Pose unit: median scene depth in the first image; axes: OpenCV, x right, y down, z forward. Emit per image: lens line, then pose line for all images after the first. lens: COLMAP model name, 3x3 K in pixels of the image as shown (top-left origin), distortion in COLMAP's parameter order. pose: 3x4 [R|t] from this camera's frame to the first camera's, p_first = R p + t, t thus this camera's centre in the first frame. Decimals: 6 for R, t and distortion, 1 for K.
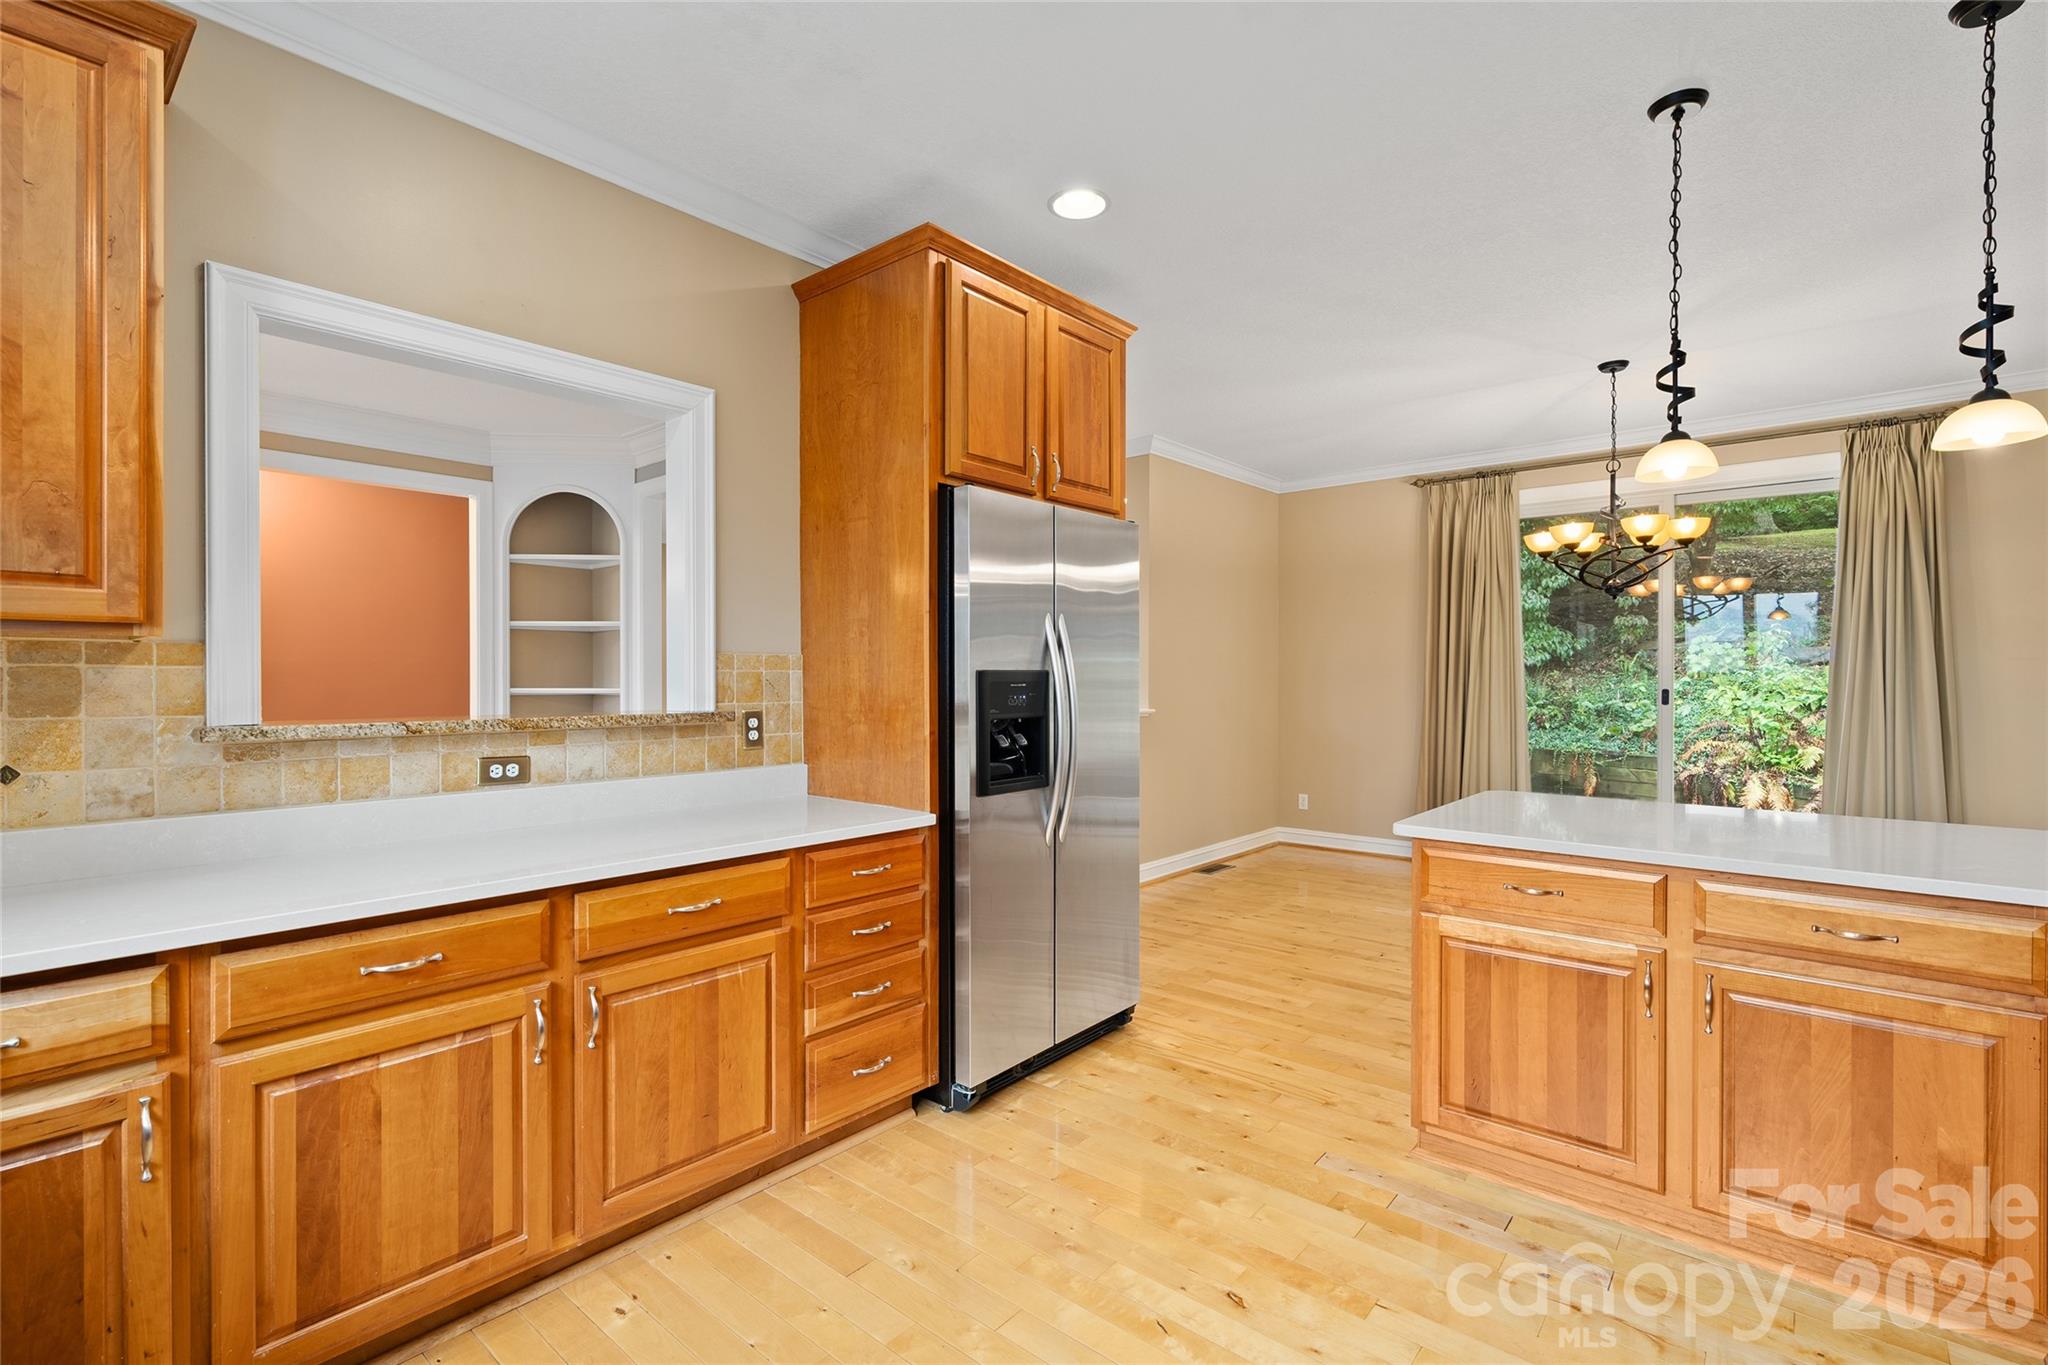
lens RADIAL K [[926.8, 0, 1012.9], [0, 926.8, 674.7], [0, 0, 1]] dist [-0.002121, 0.001163]
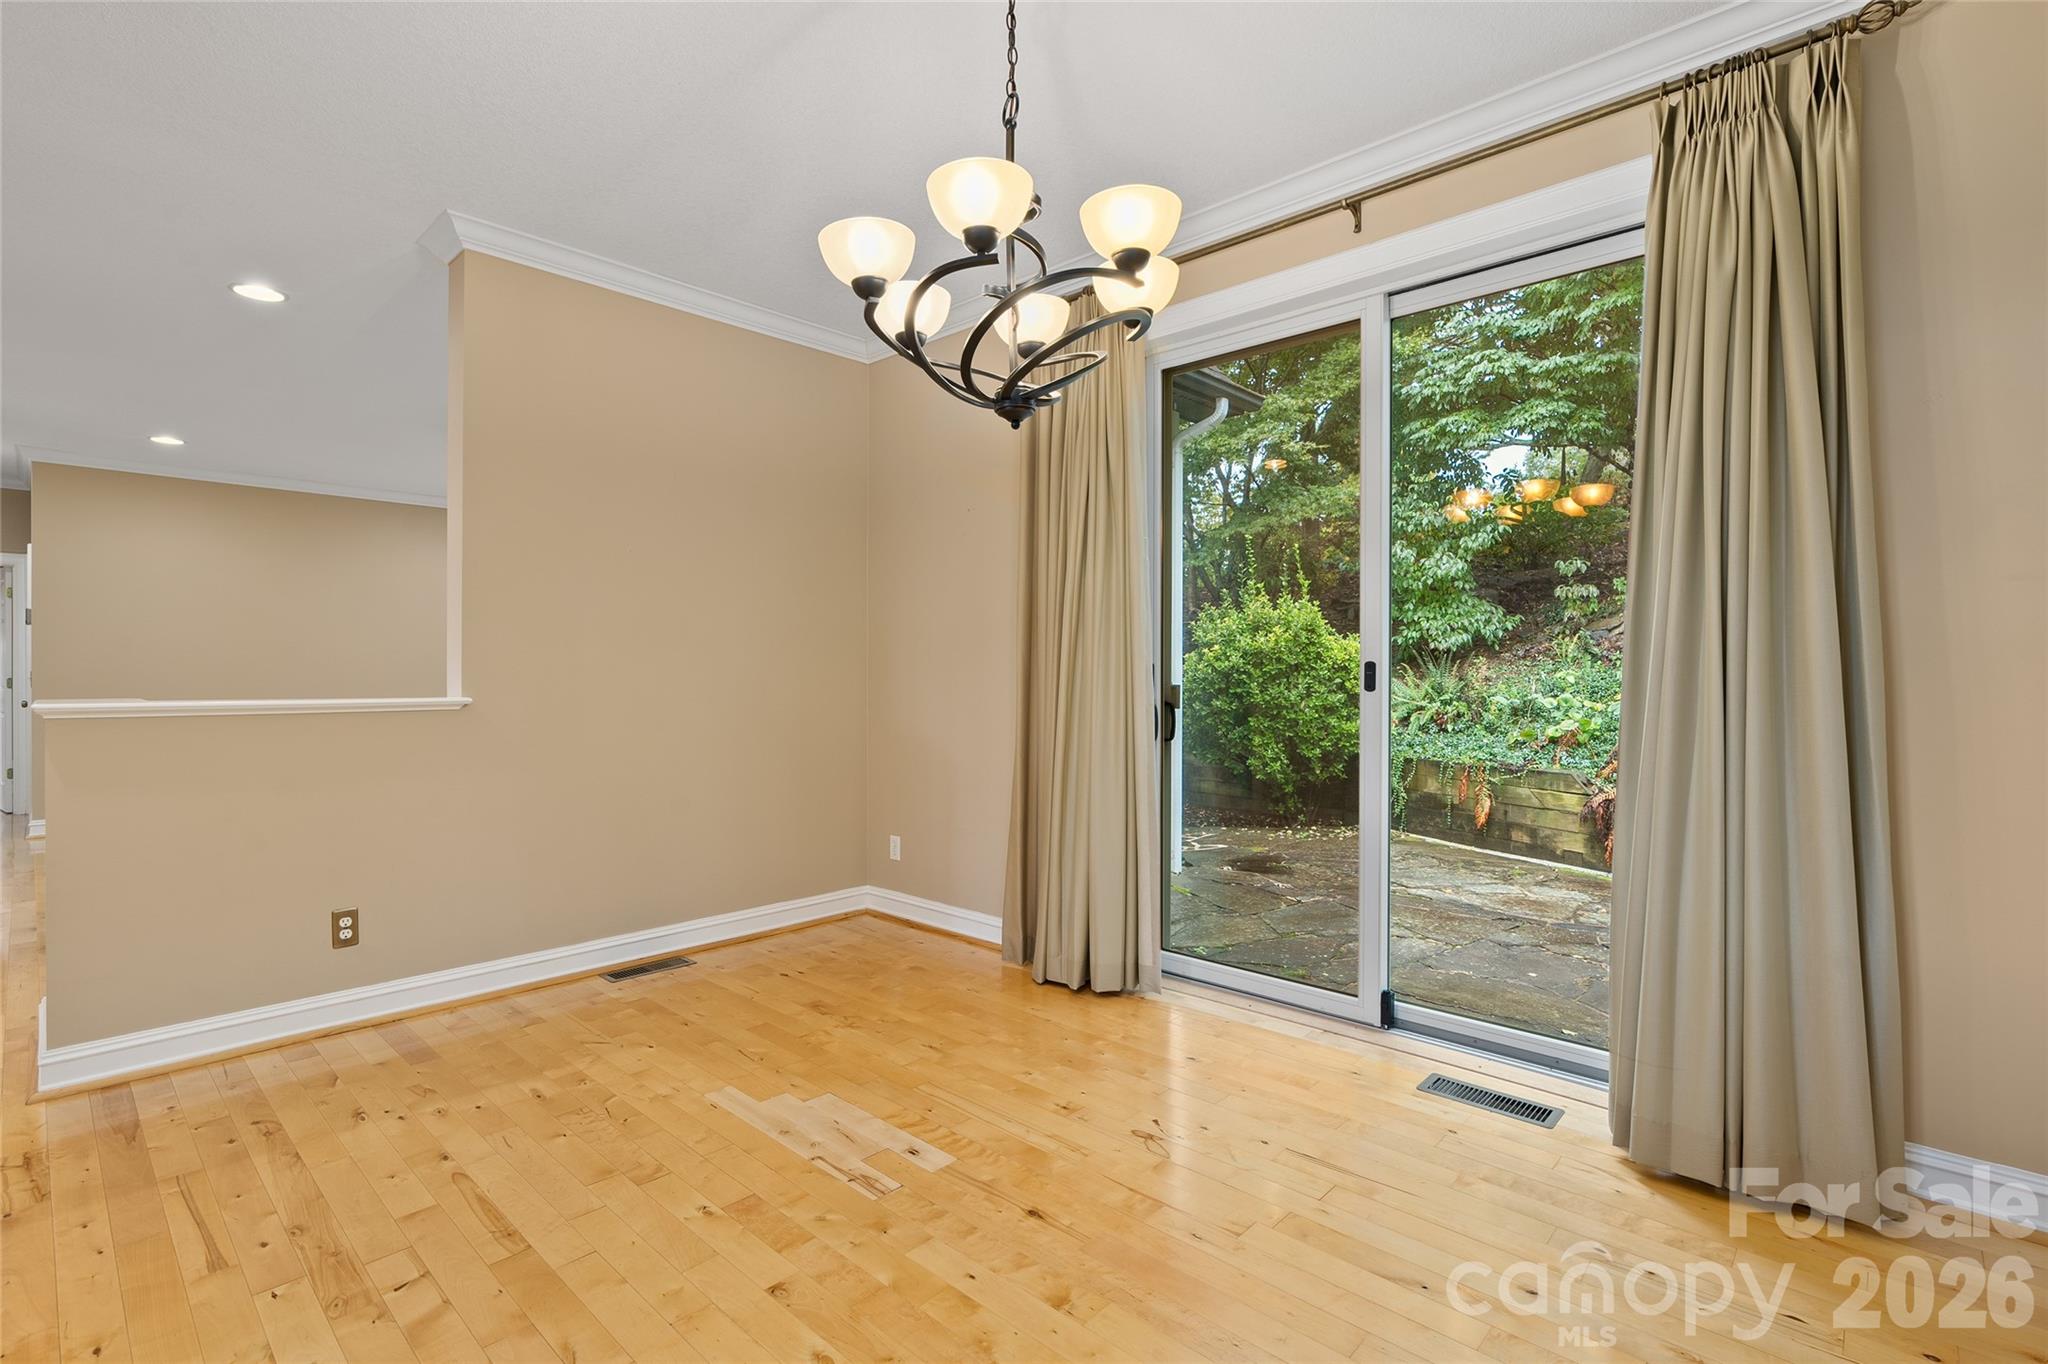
lens RADIAL K [[926.8, 0, 1026.0], [0, 926.8, 675.6], [0, 0, 1]] dist [-0.002121, 0.001163]
pose [[0.998928, -0.000091, -0.046295, 0.297558], [0.000123, 1.000000, 0.000687, 0.013026], [0.046295, -0.000692, 0.998928, 0.256742]]
